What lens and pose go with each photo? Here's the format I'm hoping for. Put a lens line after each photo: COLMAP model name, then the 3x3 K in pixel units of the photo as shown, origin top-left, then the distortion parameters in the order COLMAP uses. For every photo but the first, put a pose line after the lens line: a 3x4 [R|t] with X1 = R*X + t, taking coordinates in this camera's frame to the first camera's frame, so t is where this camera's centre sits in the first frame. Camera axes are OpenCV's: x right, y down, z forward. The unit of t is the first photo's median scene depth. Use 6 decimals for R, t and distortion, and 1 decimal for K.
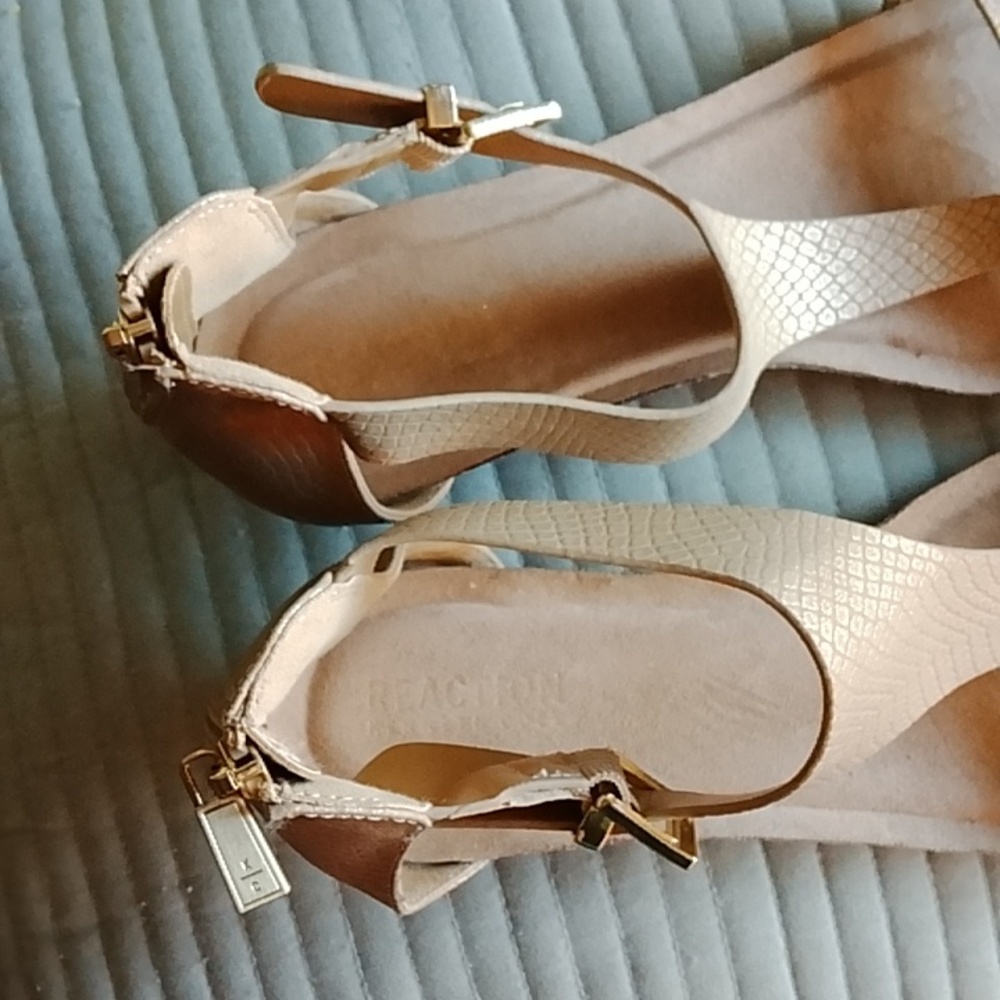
lens RADIAL K [[1629.9, 0, 500.0], [0, 1629.9, 500.0], [0, 0, 1]] dist [0.135693, -0.376033]
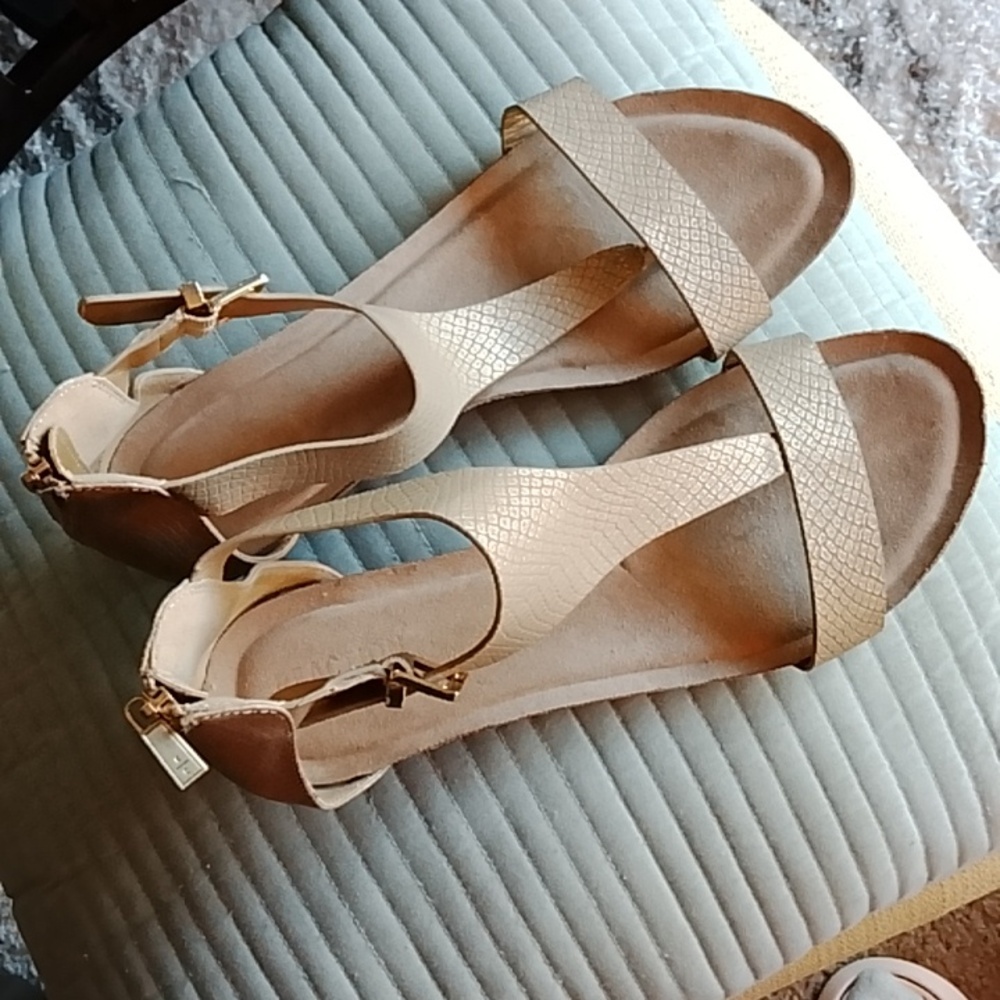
lens RADIAL K [[1629.9, 0, 500.0], [0, 1629.9, 500.0], [0, 0, 1]] dist [0.135693, -0.376033]
pose [[0.961067, -0.274323, -0.033106, 0.256398], [0.268880, 0.956079, -0.116686, 0.228765], [0.063662, 0.103242, 0.992617, -0.583429]]
